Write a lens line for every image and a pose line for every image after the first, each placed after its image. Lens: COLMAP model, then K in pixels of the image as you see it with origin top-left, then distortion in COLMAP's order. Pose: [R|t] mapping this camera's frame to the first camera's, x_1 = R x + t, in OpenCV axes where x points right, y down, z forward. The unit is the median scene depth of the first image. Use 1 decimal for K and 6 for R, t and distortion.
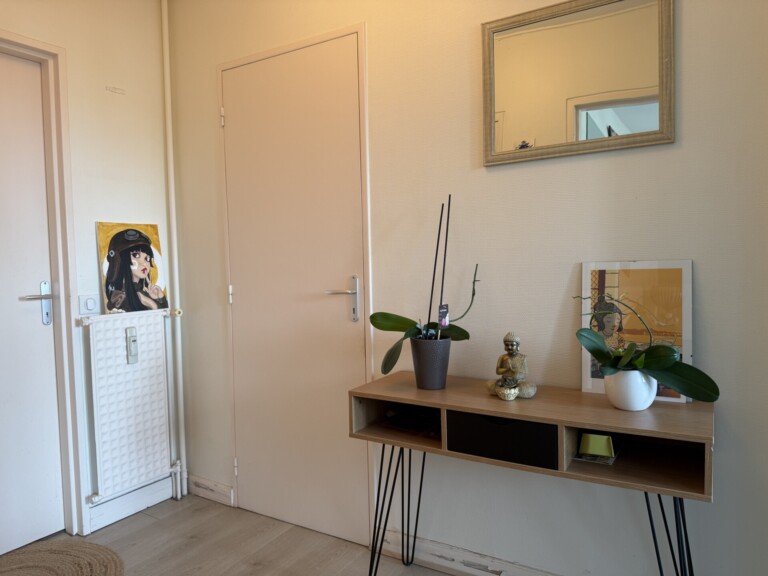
lens RADIAL K [[551.4, 0, 384.0], [0, 551.4, 288.0], [0, 0, 1]] dist [0.107946, -0.099022]
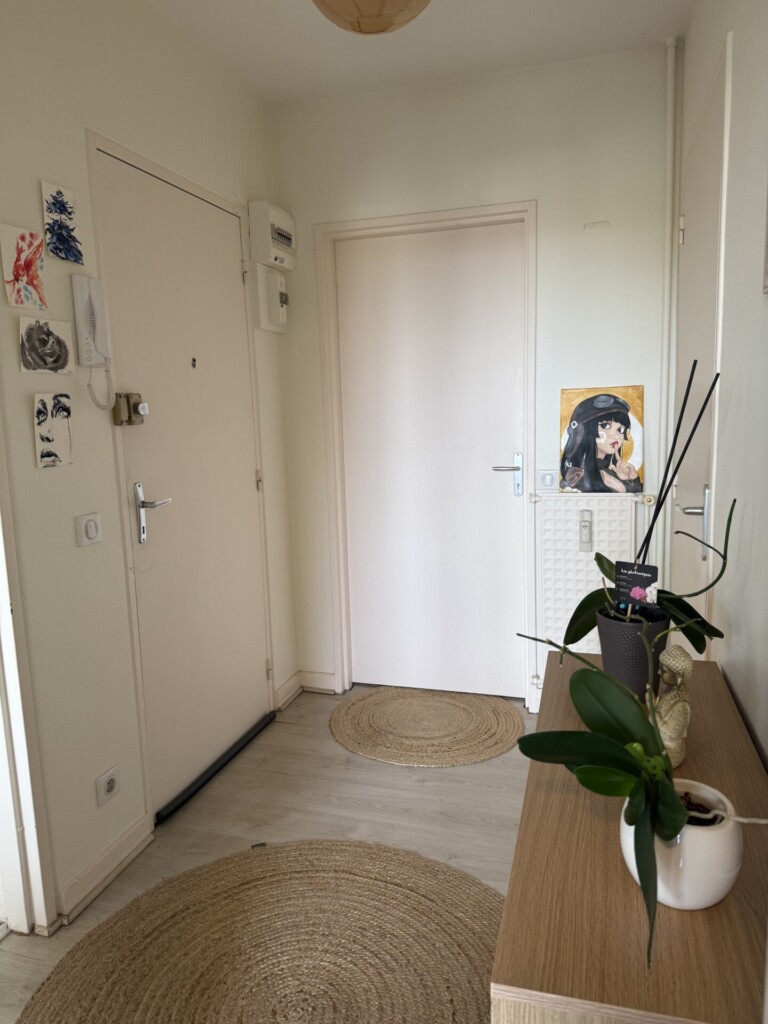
lens RADIAL K [[735.1, 0, 384.0], [0, 735.1, 512.0], [0, 0, 1]] dist [0.107946, -0.099022]
pose [[0.273993, 0.157438, -0.948758, 0.534095], [-0.022381, 0.987286, 0.157368, -0.098129], [0.961471, -0.021884, 0.274033, 0.379070]]
